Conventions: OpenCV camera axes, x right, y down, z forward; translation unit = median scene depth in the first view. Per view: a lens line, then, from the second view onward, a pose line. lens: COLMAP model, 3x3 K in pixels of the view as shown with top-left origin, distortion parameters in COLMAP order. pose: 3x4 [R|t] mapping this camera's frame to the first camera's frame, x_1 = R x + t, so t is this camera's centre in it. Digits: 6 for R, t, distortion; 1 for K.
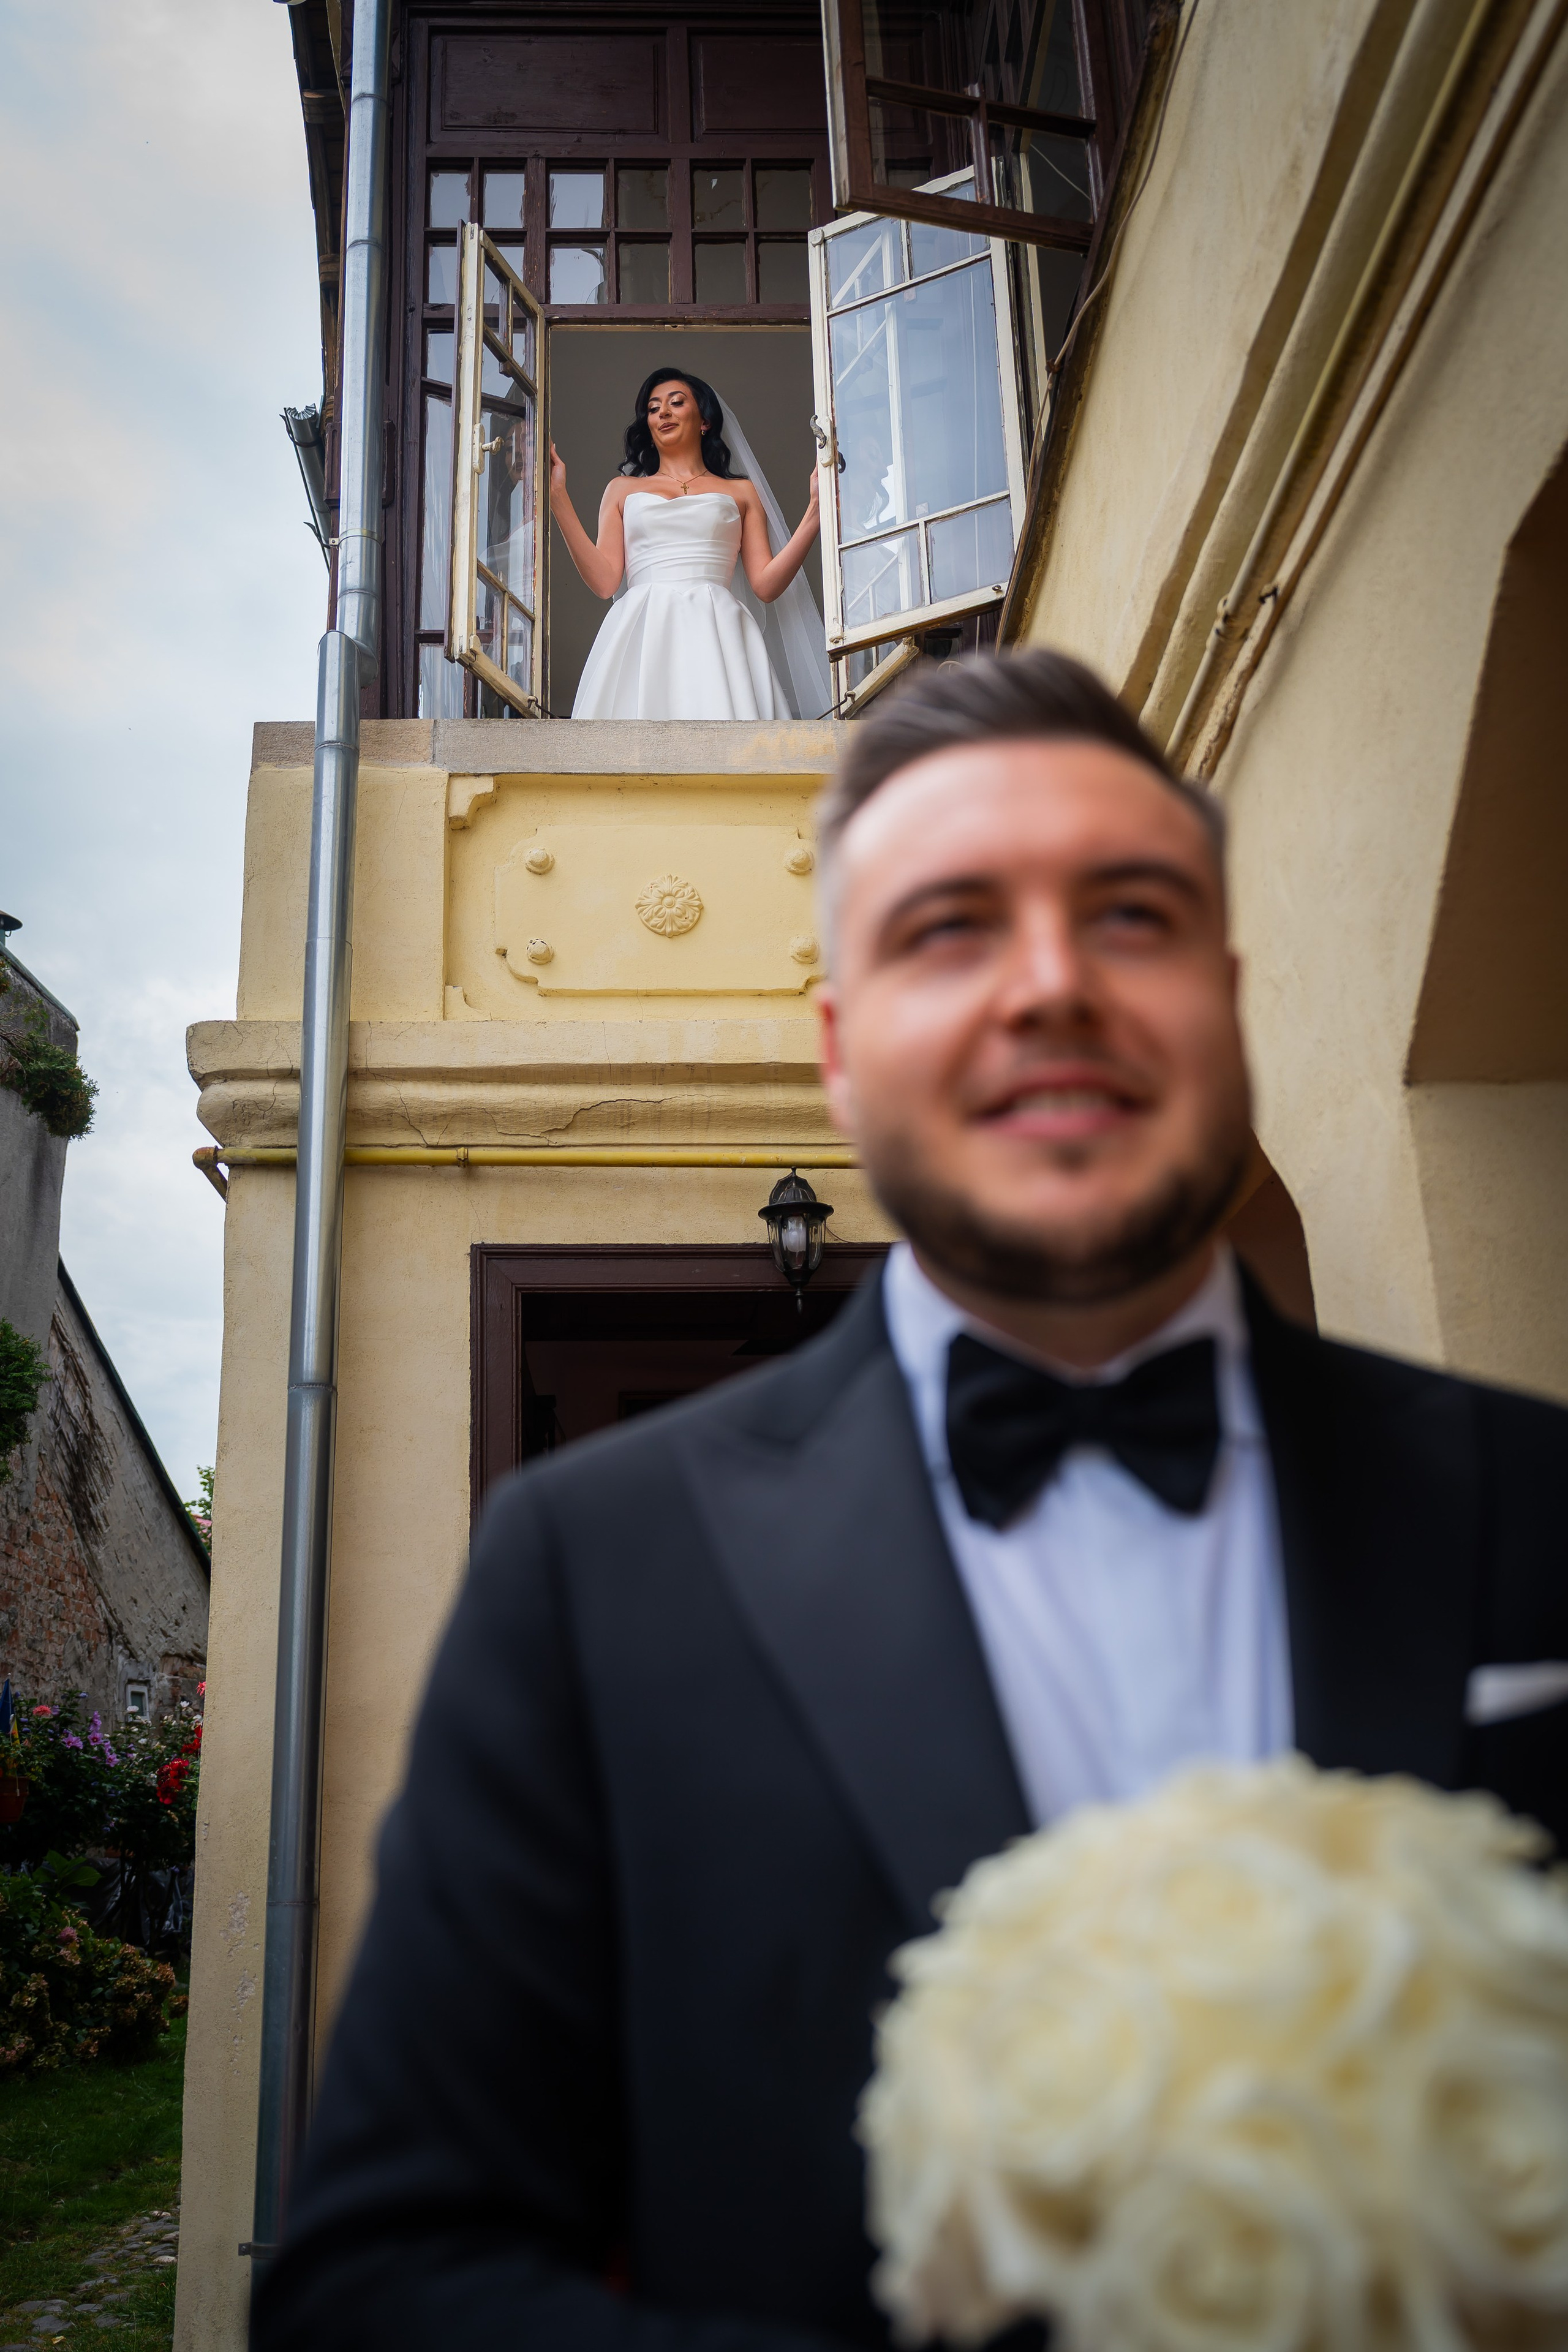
lens RADIAL K [[2072.6, 0, 782.8], [0, 2072.6, 1152.3], [0, 0, 1]] dist [-0.000090, 0.009332]
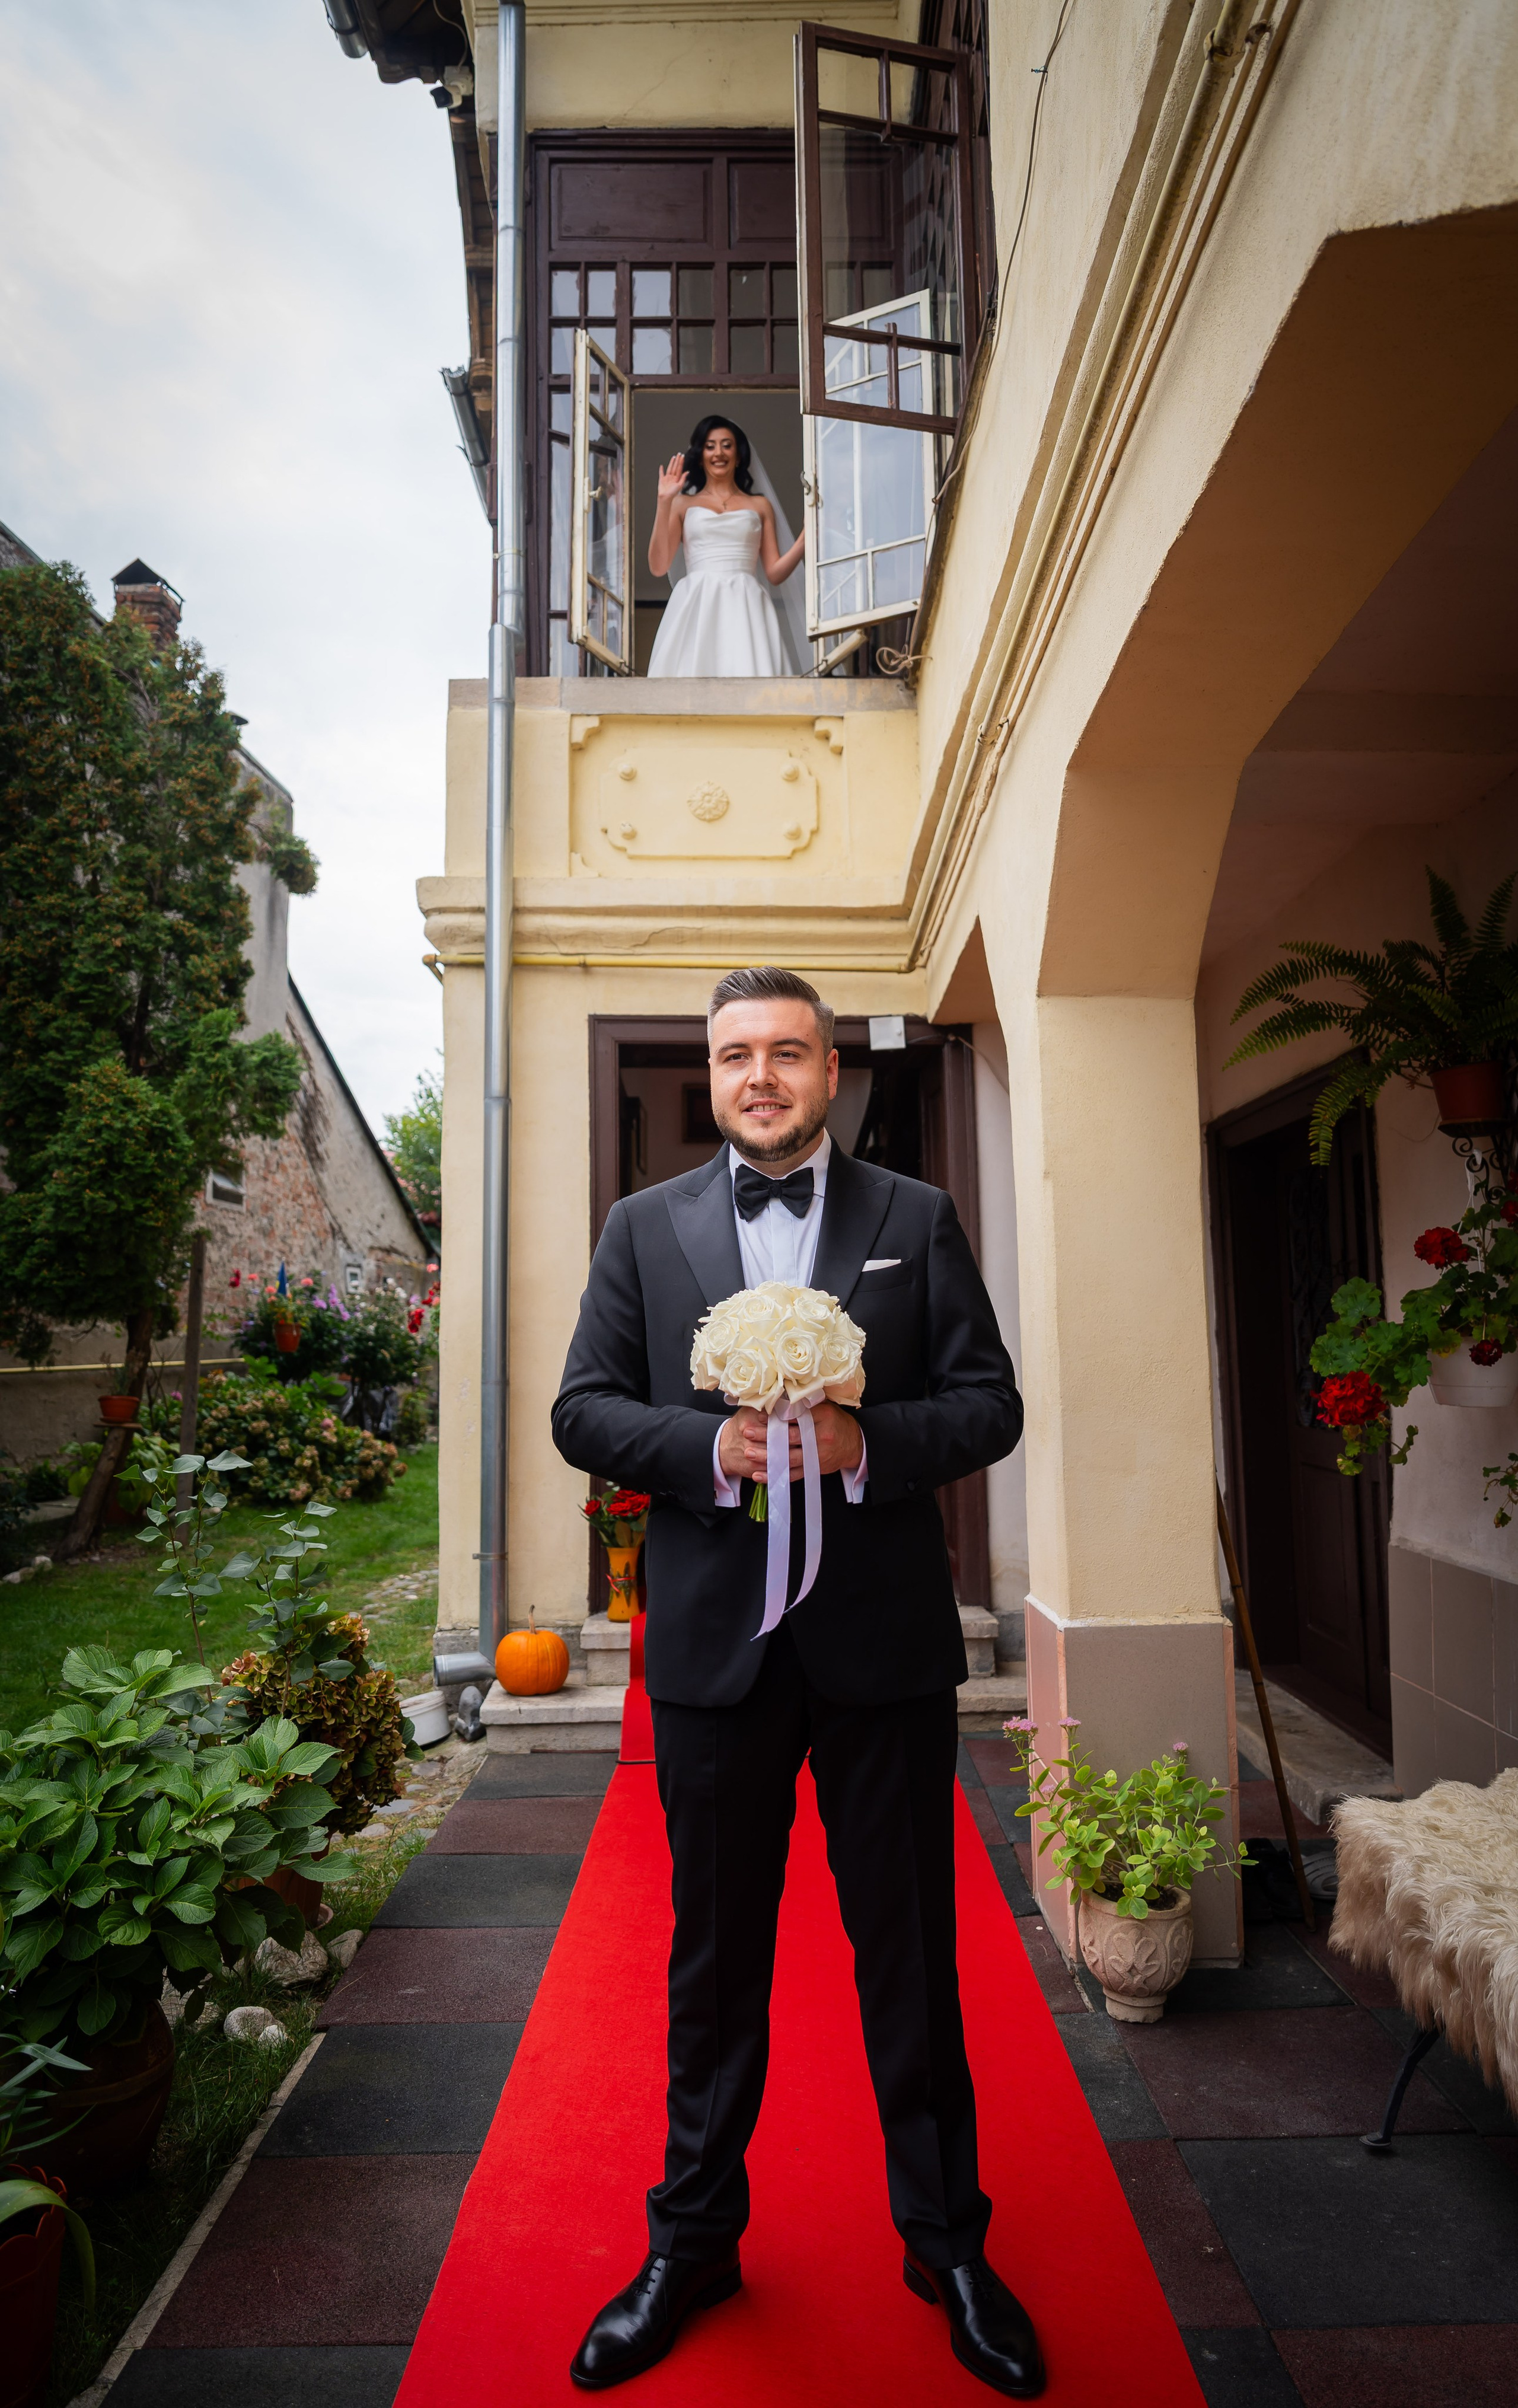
lens RADIAL K [[1637.8, 0, 775.7], [0, 1637.8, 1201.1], [0, 0, 1]] dist [-0.003085, 0.000092]
pose [[0.999444, 0.018711, -0.027612, 0.038624], [-0.012731, 0.979162, 0.202681, -0.073752], [0.030829, -0.202216, 0.978856, -0.306508]]
